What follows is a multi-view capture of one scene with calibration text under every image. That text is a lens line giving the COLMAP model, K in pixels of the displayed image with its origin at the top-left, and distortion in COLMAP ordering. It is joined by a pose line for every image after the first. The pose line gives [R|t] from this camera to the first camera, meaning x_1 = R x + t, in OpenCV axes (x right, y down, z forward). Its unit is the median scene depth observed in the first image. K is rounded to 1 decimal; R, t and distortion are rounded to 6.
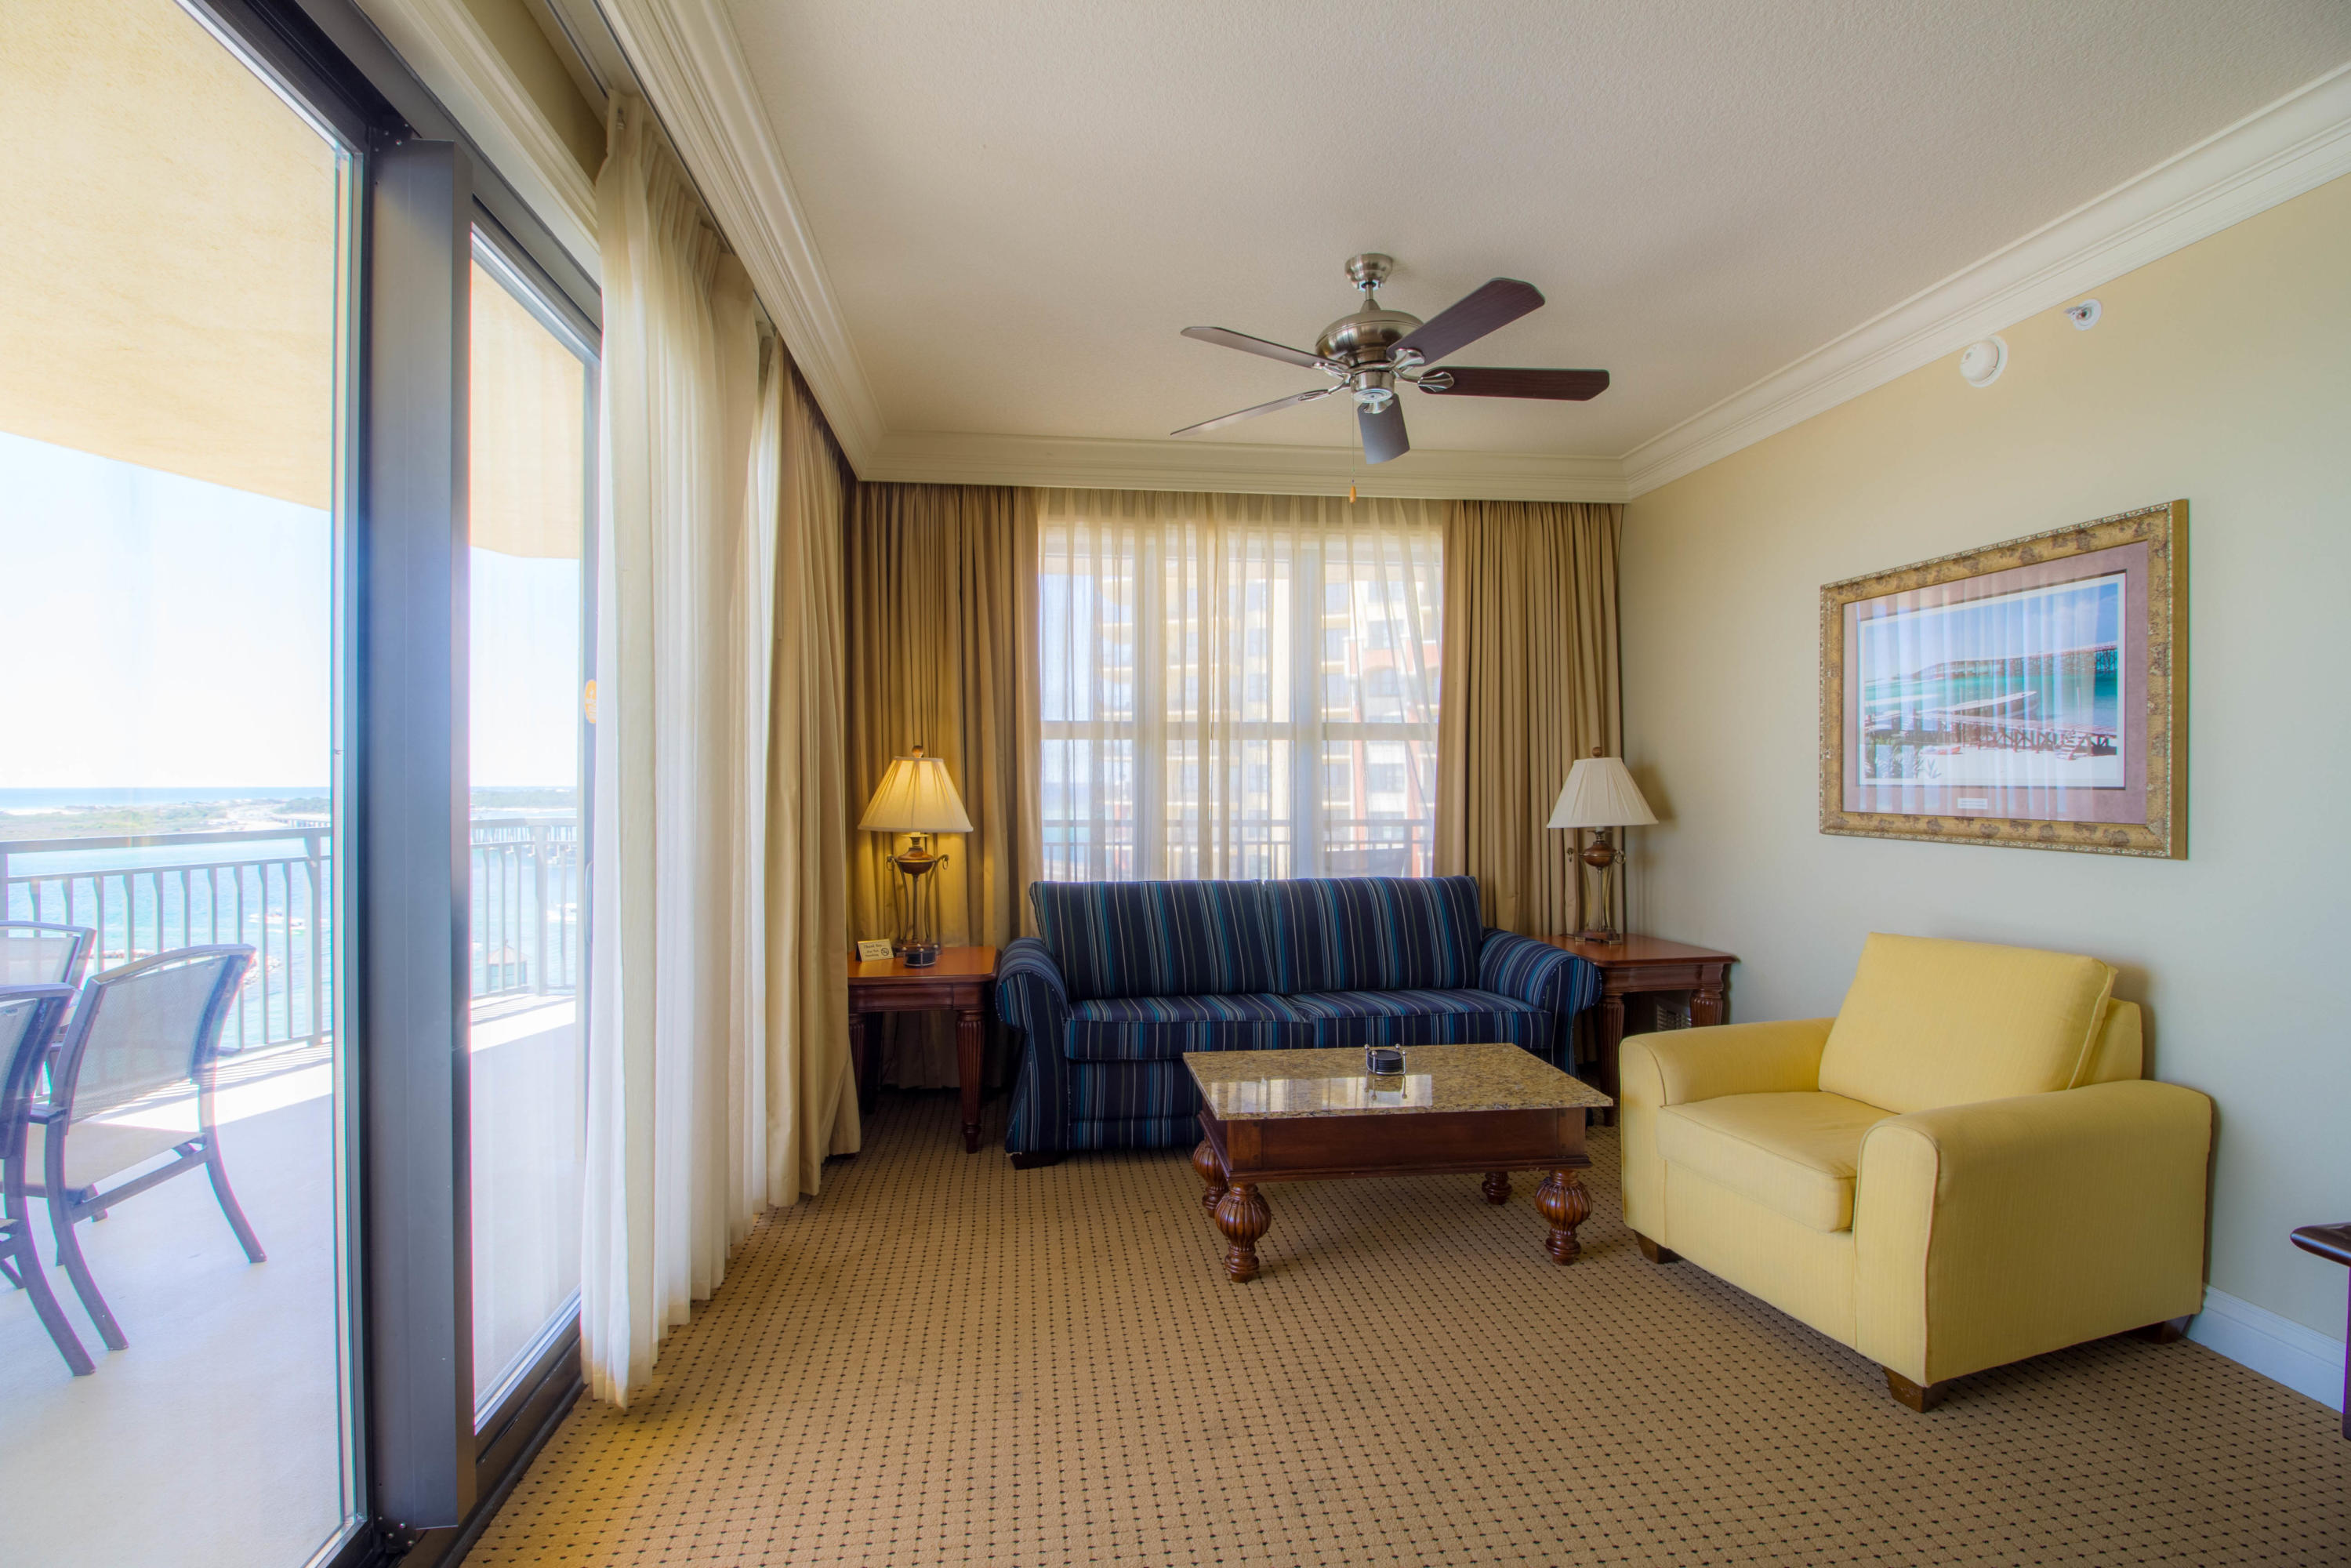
lens RADIAL K [[1071.0, 0, 1166.9], [0, 1071.0, 779.5], [0, 0, 1]] dist [-0.029700, 0.000016]
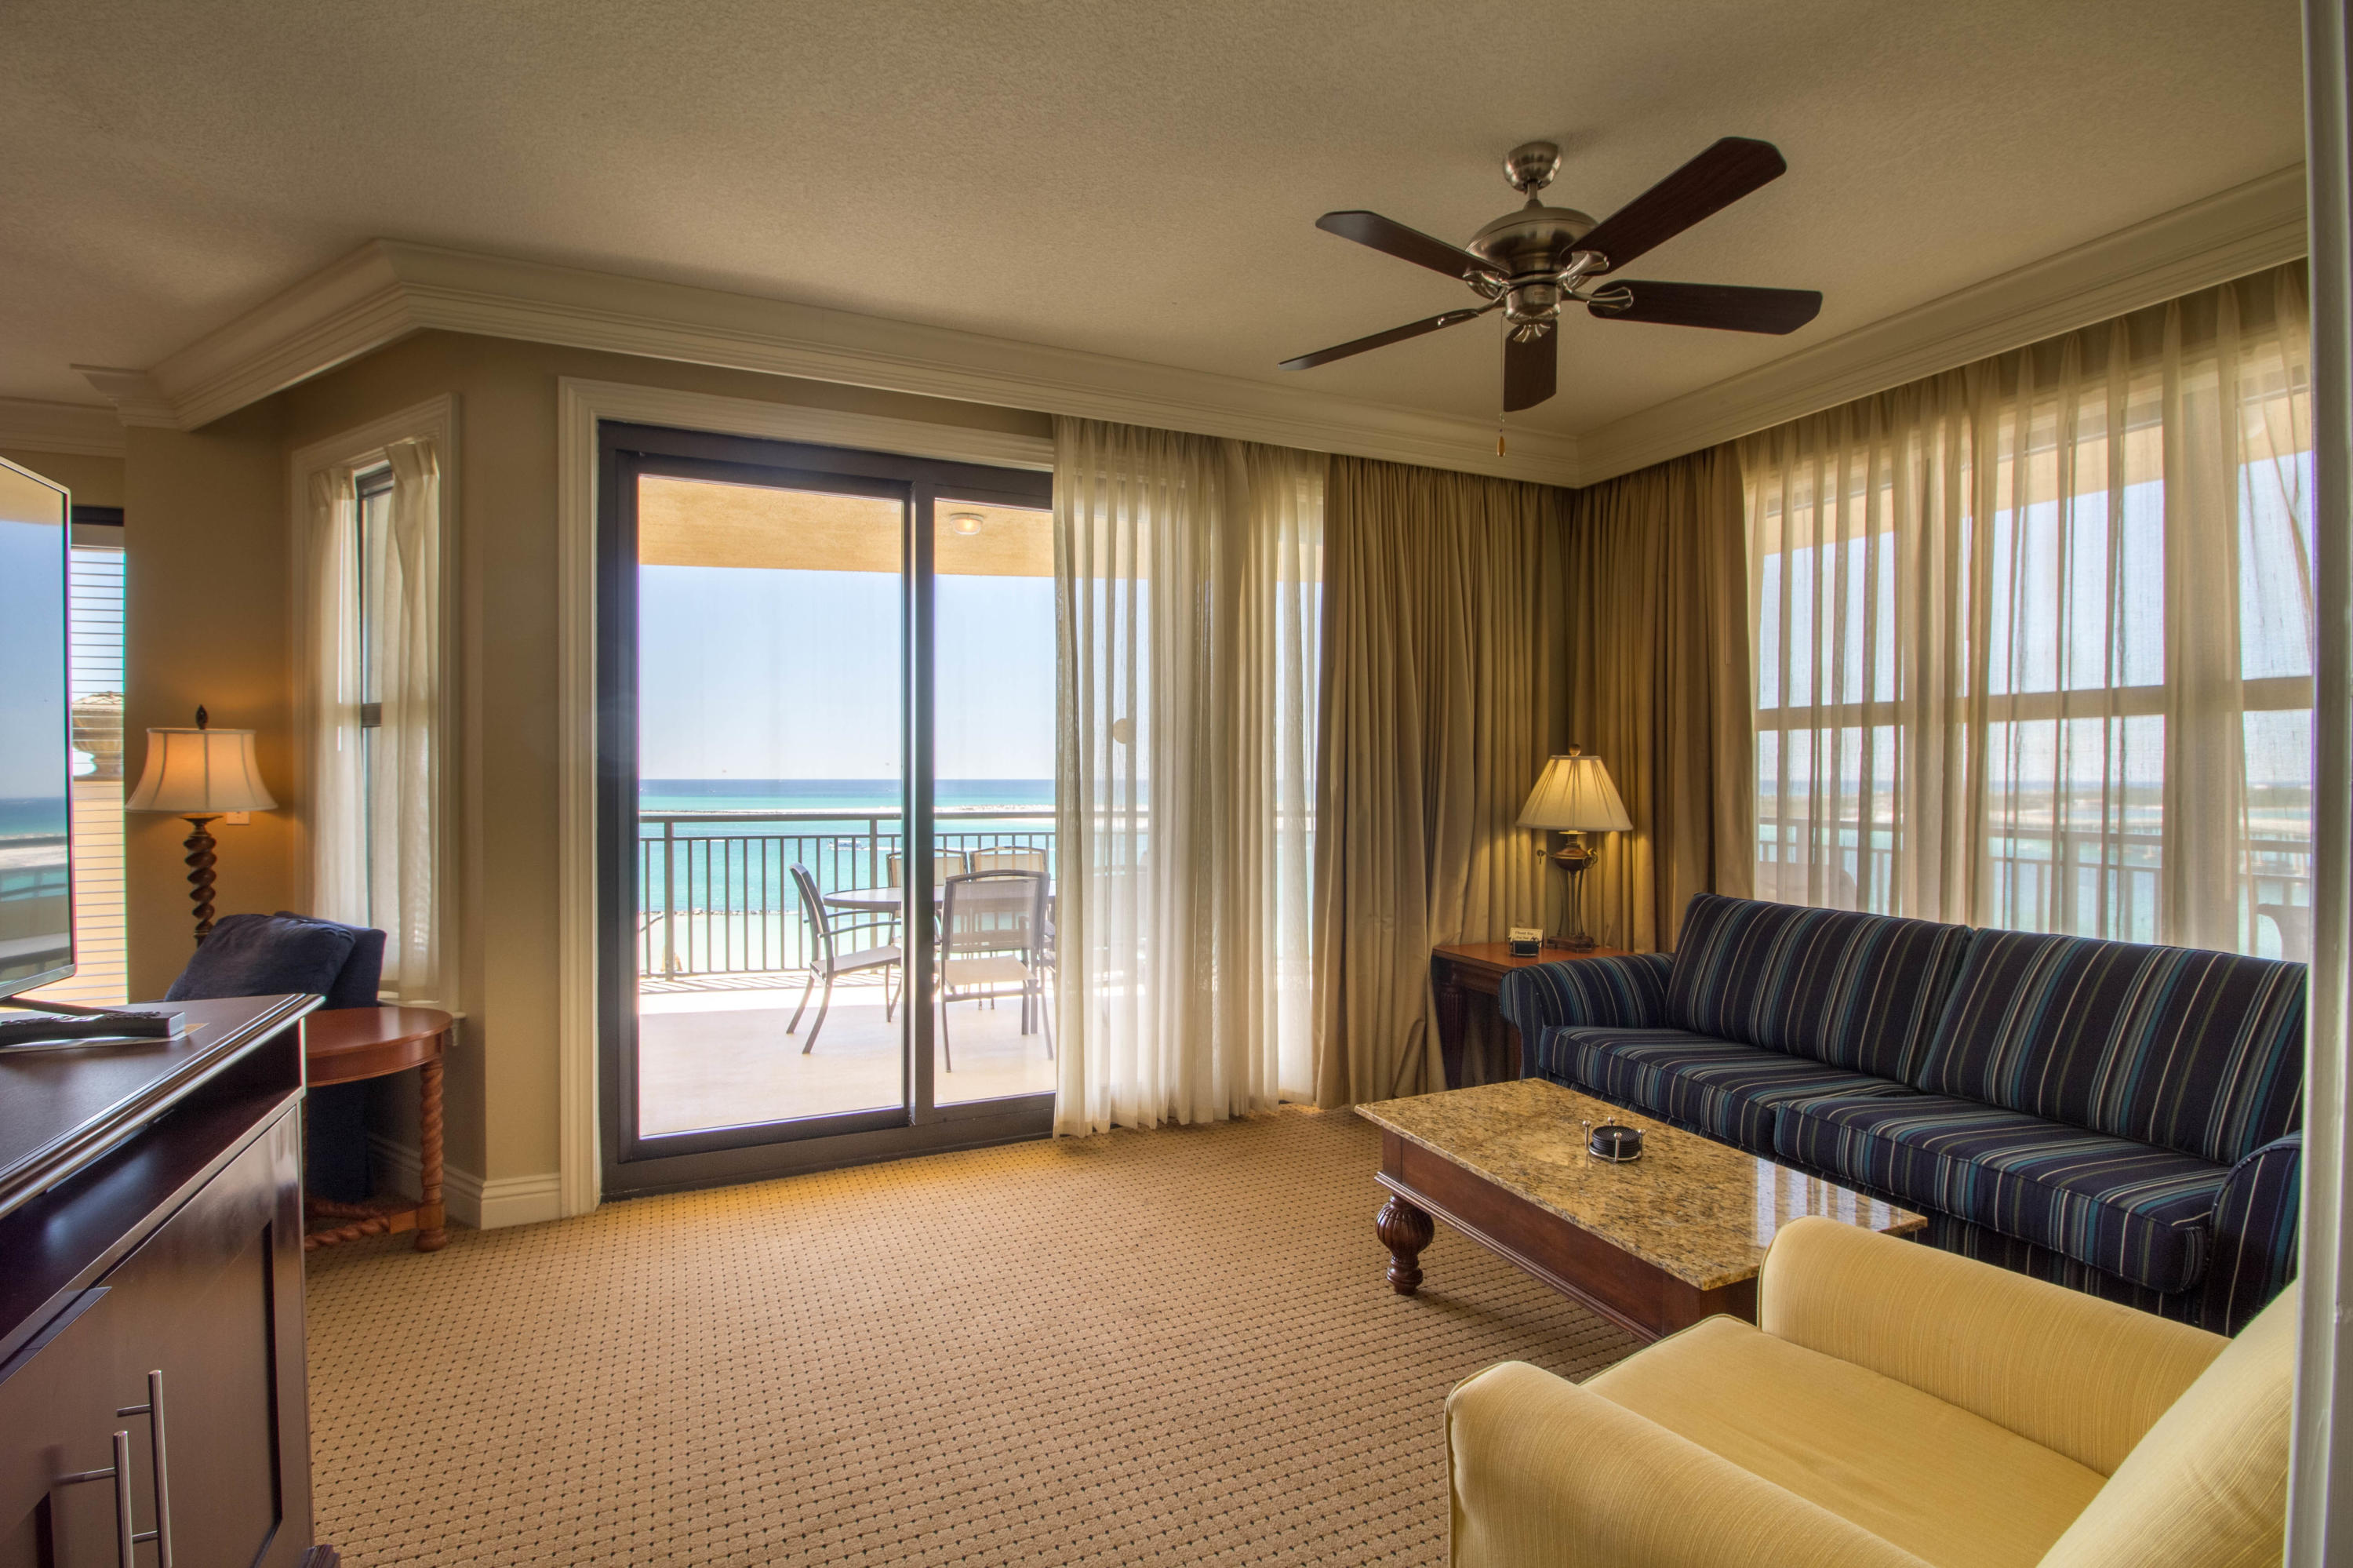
lens RADIAL K [[1088.7, 0, 1173.8], [0, 1088.7, 777.0], [0, 0, 1]] dist [0.000041, -0.013506]
pose [[0.291615, 0.002693, -0.956532, 0.615306], [0.001153, 0.999994, 0.003167, -0.004438], [0.956535, -0.002027, 0.291610, 0.323373]]
